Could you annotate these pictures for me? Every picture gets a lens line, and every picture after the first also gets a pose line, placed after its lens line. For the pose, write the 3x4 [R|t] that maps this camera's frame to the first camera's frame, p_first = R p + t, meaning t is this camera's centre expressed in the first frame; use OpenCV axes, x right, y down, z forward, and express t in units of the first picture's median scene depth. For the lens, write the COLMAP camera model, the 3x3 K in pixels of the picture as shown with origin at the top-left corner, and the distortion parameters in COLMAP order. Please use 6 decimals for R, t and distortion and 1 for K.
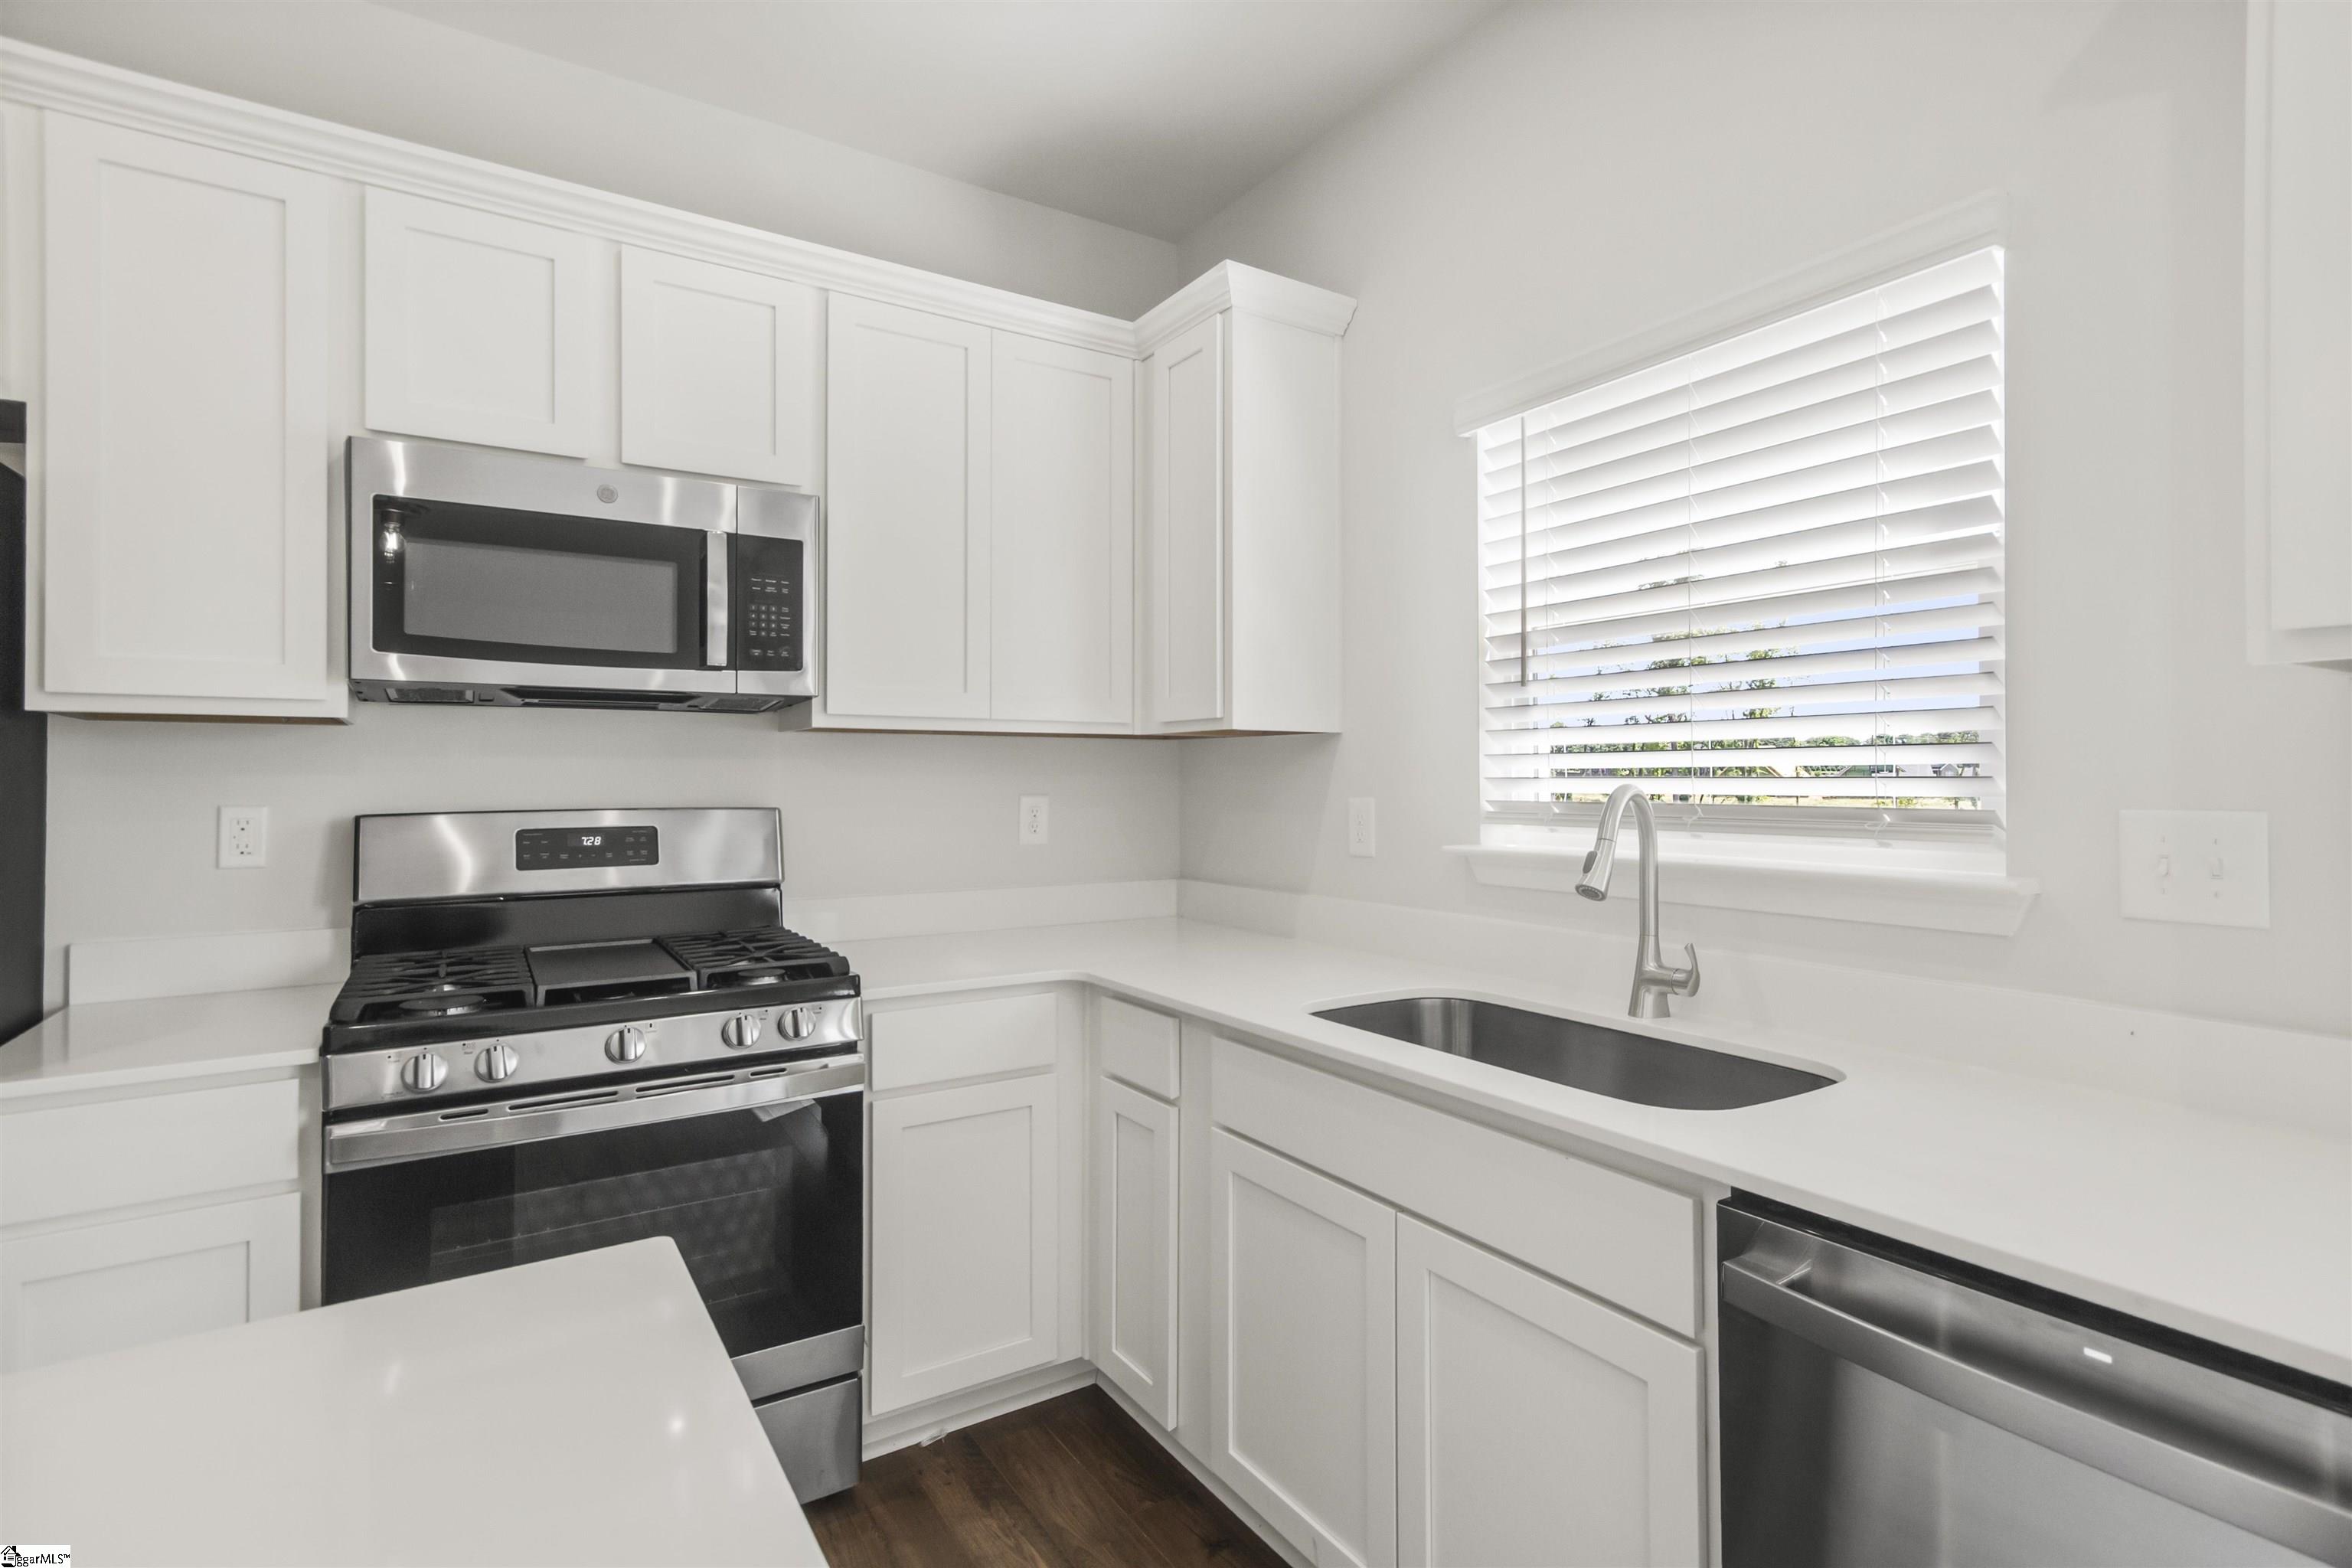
lens RADIAL K [[1129.5, 0, 1173.9], [0, 1129.5, 769.2], [0, 0, 1]] dist [0.014324, 0.000223]
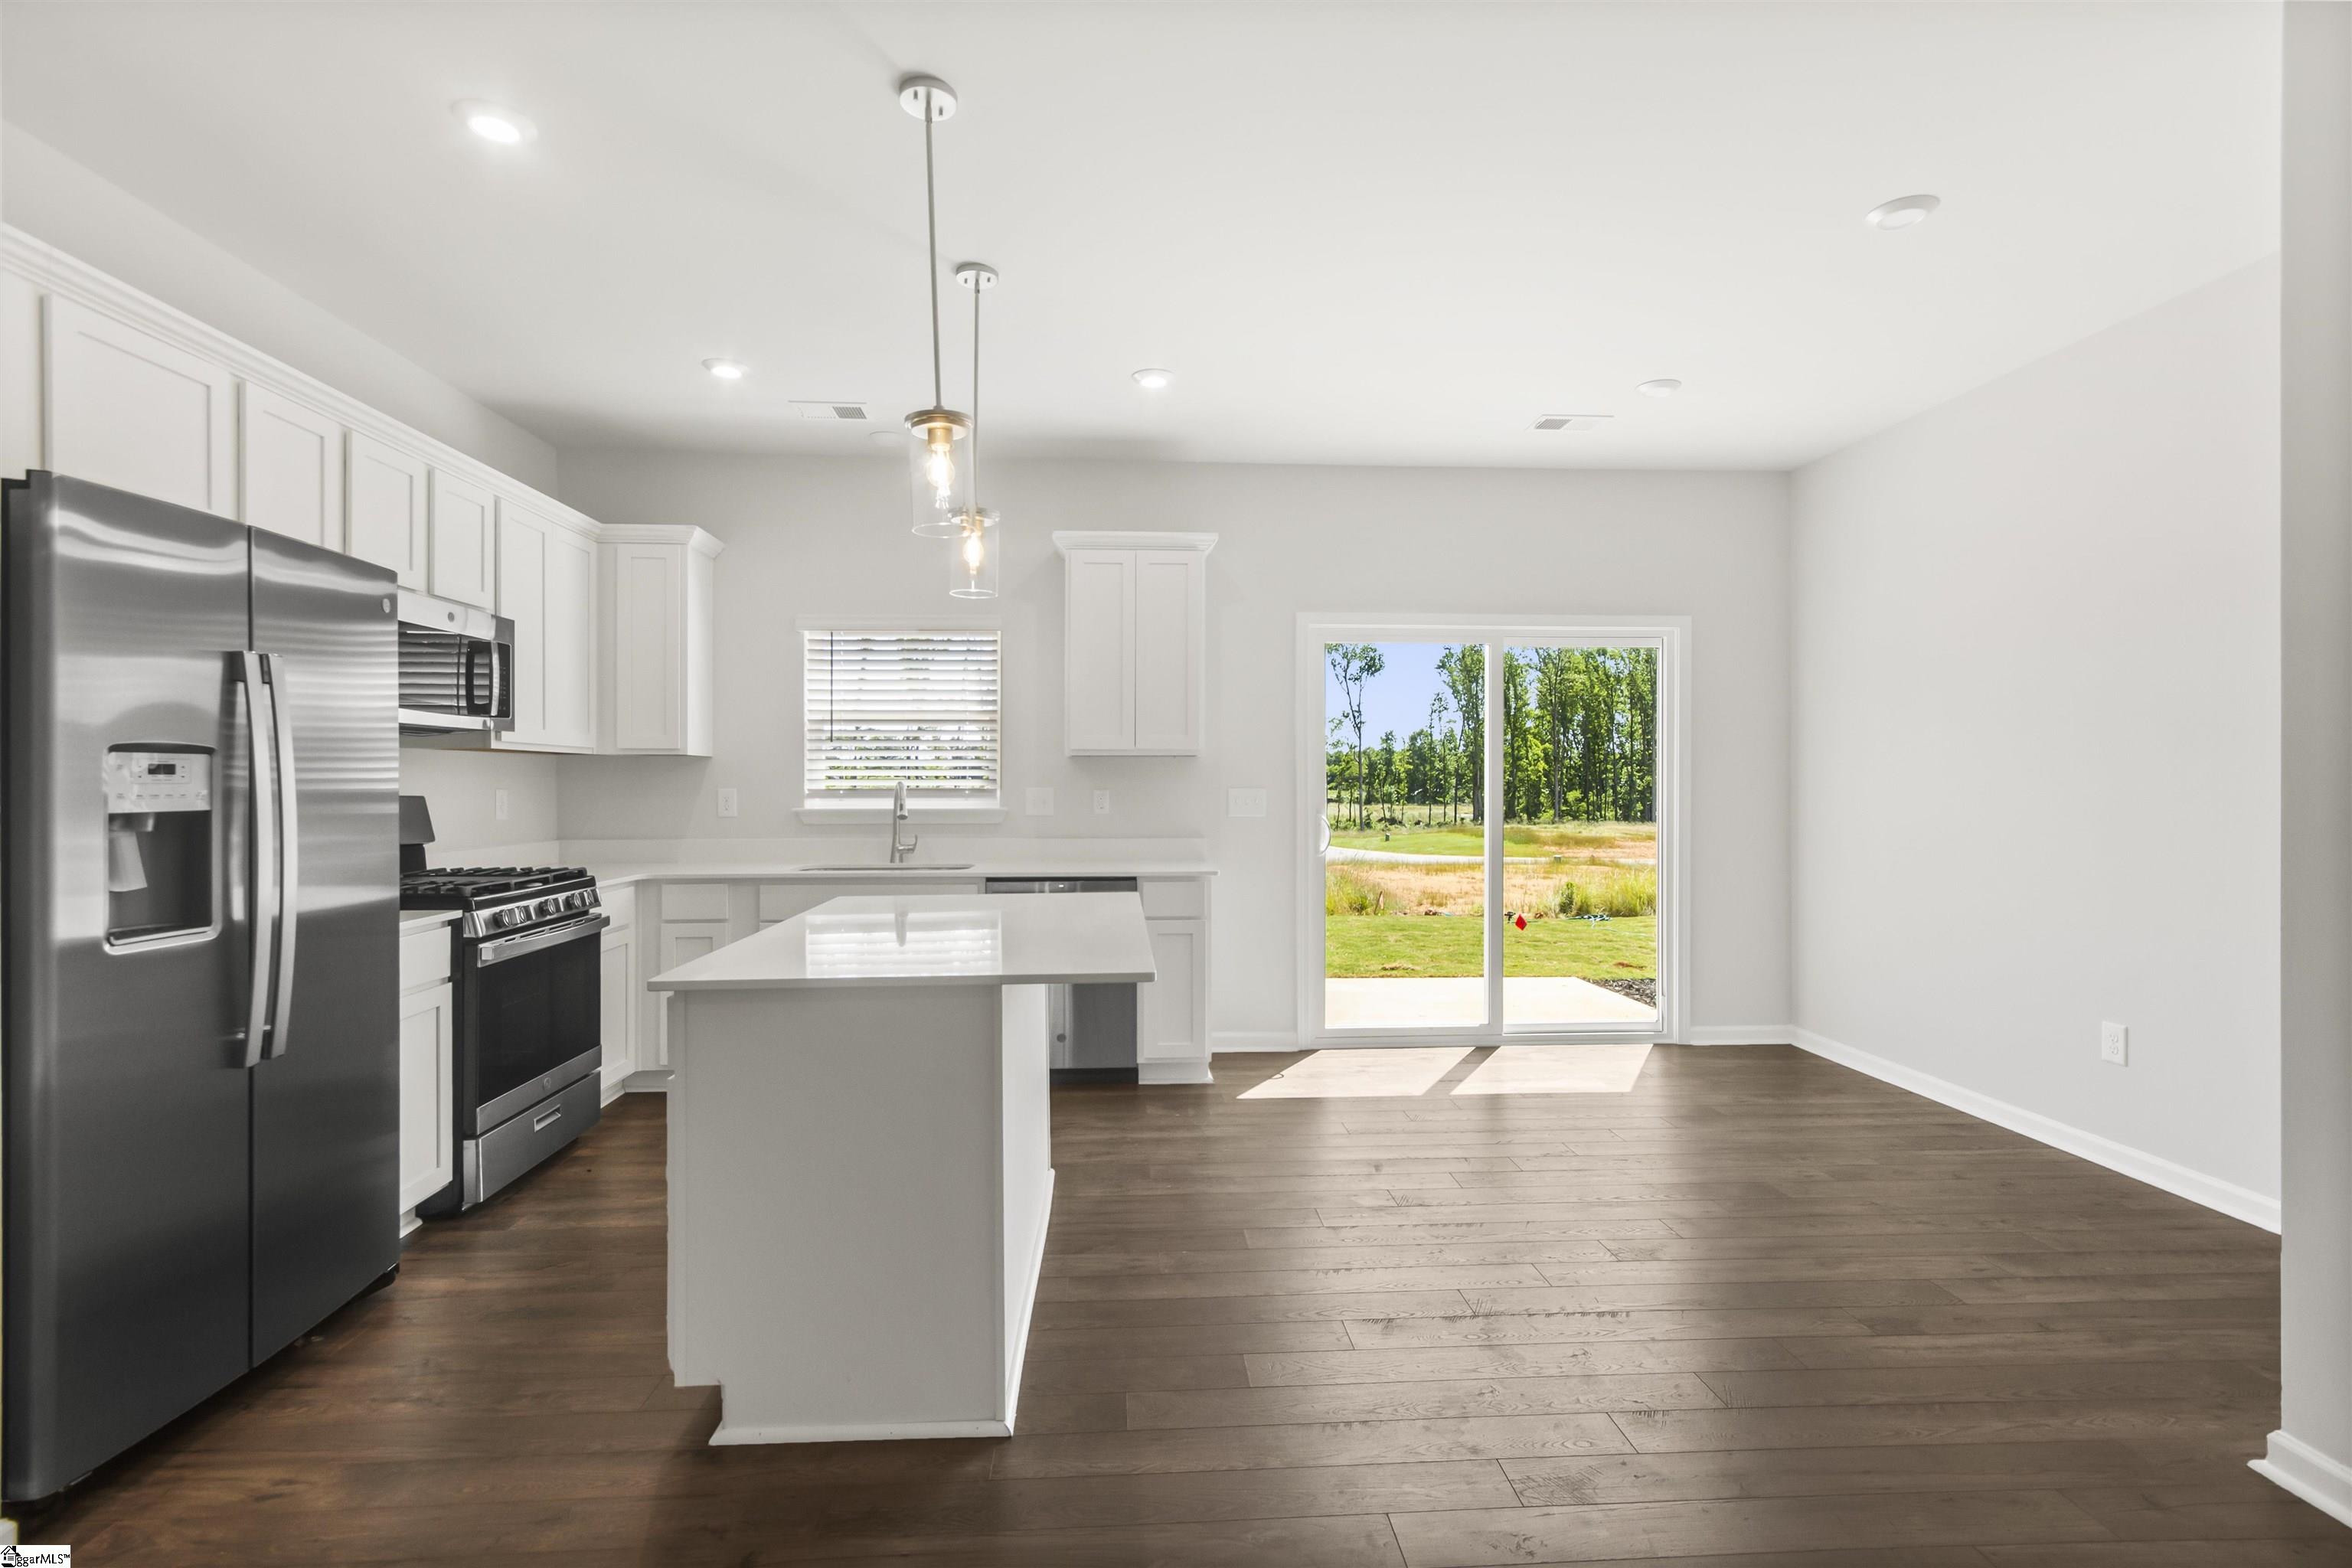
lens RADIAL K [[1089.6, 0, 1176.0], [0, 1089.6, 784.0], [0, 0, 1]] dist [0.001589, 0.000057]
pose [[0.480682, 0.000005, 0.876895, -1.395656], [-0.010023, 0.999935, 0.005488, -0.002187], [-0.876838, -0.011427, 0.480651, -0.787864]]
